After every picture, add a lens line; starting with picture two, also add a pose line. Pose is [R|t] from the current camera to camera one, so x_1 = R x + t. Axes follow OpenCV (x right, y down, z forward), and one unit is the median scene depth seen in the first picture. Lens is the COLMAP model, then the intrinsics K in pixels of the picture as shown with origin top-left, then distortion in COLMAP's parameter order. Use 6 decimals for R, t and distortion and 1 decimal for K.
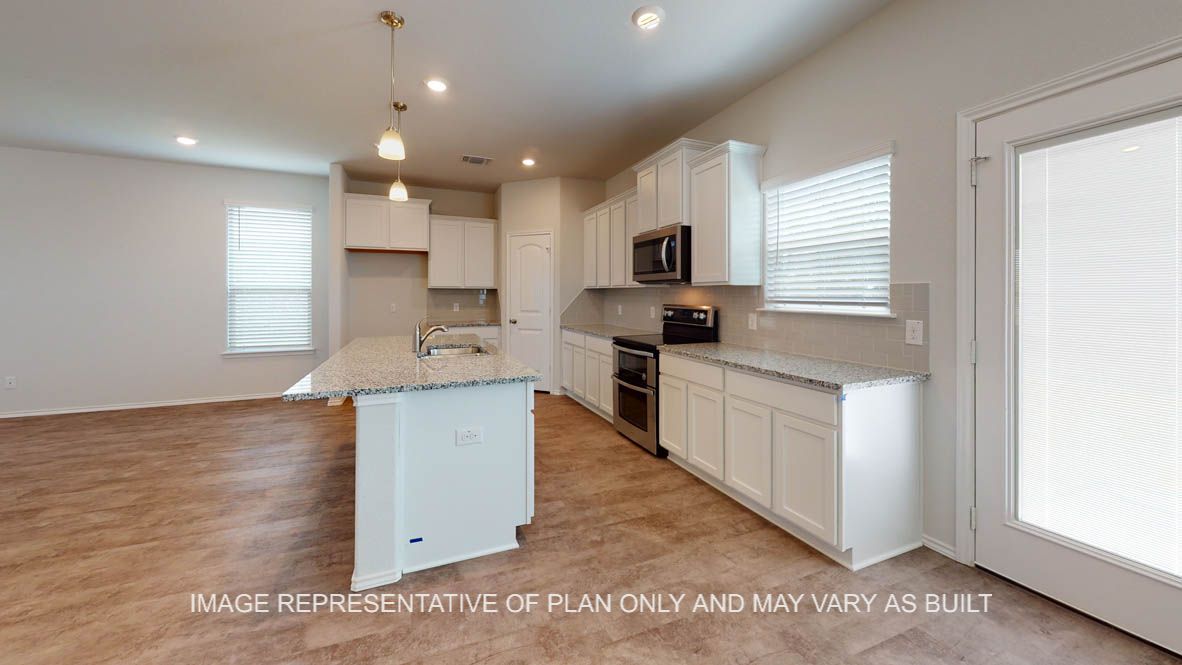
lens RADIAL K [[427.6, 0, 598.2], [0, 427.6, 350.9], [0, 0, 1]] dist [0.000283, 0.000123]
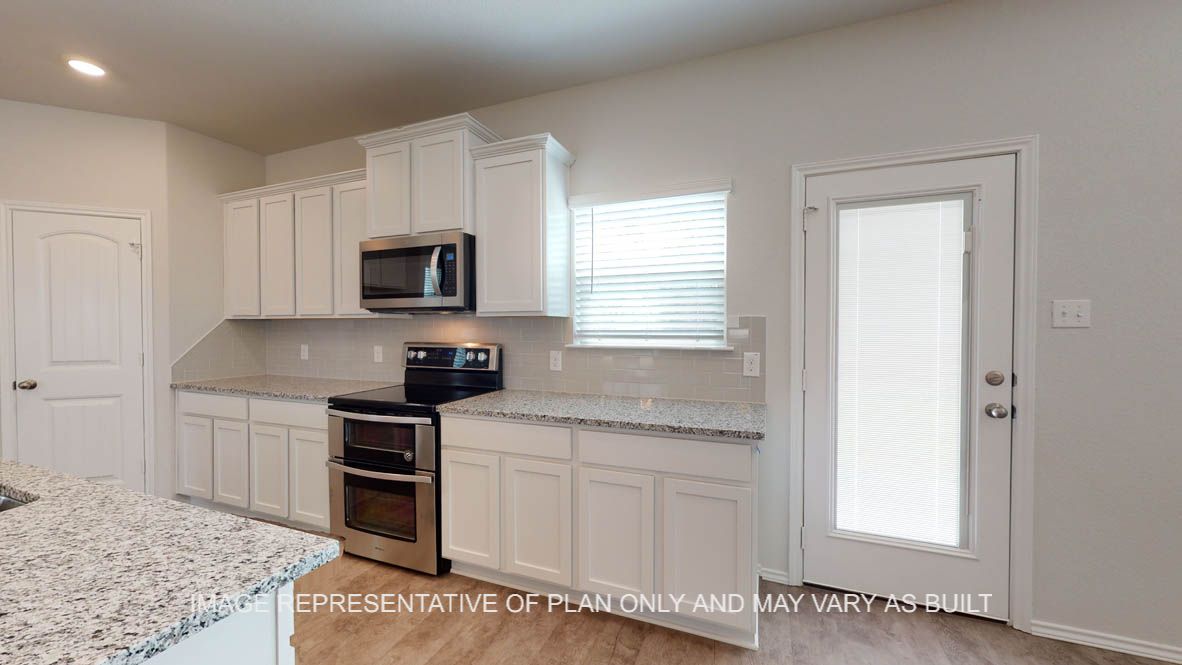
lens RADIAL K [[432.8, 0, 591.0], [0, 432.8, 332.5], [0, 0, 1]] dist [0.000224, -0.000042]
pose [[0.696703, -0.013791, 0.717227, -0.165379], [0.095284, 0.992735, -0.073469, -0.050030], [-0.711004, 0.119526, 0.692955, 0.336817]]
